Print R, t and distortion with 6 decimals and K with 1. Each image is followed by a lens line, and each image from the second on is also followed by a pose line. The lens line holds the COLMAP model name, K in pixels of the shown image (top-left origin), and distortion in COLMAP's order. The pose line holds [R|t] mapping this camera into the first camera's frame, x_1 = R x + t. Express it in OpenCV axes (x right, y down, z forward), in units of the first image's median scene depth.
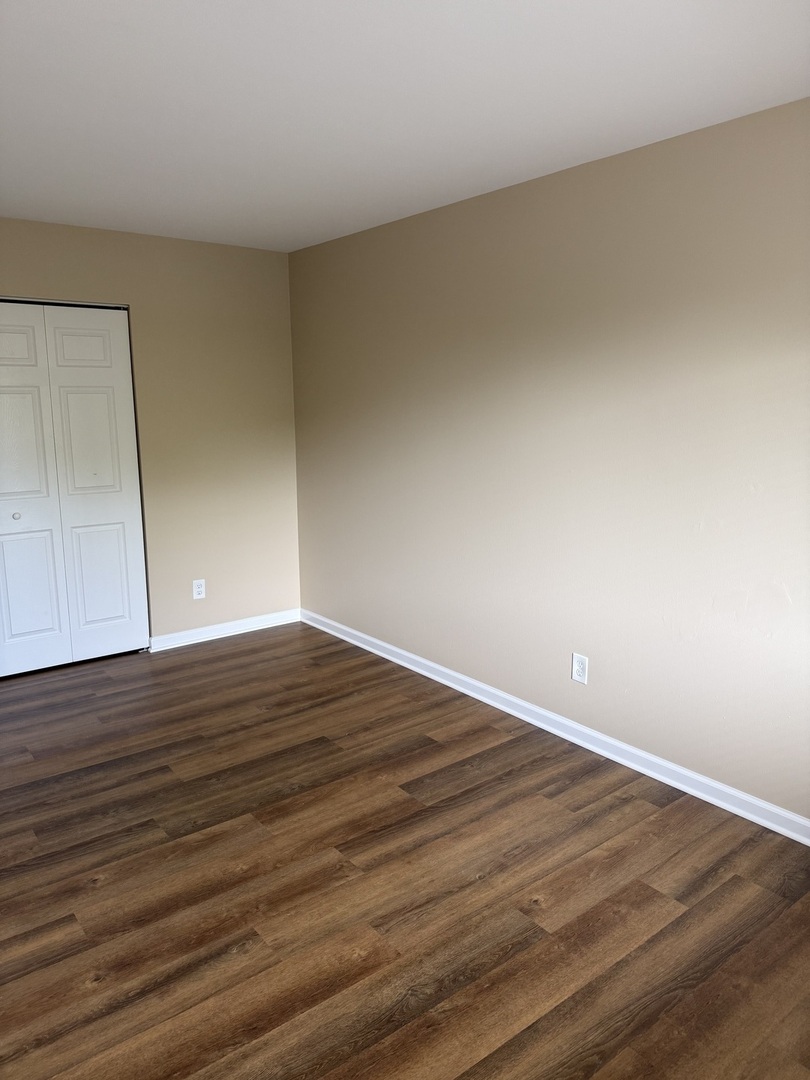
lens RADIAL K [[767.2, 0, 405.0], [0, 767.2, 540.0], [0, 0, 1]] dist [0.030553, -0.006307]
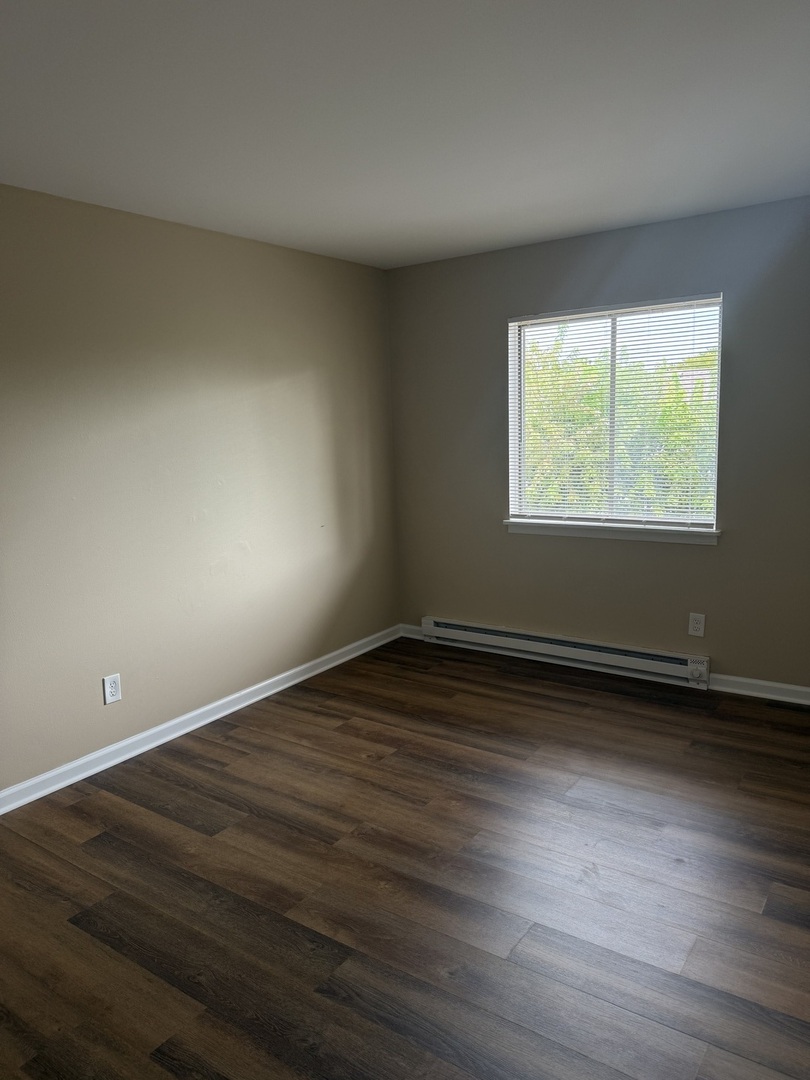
lens RADIAL K [[767.2, 0, 405.0], [0, 767.2, 540.0], [0, 0, 1]] dist [0.030553, -0.006307]
pose [[-0.285215, -0.140107, 0.948168, -0.985379], [0.219280, 0.953482, 0.206853, -0.177480], [-0.933043, 0.266912, -0.241225, 0.983263]]
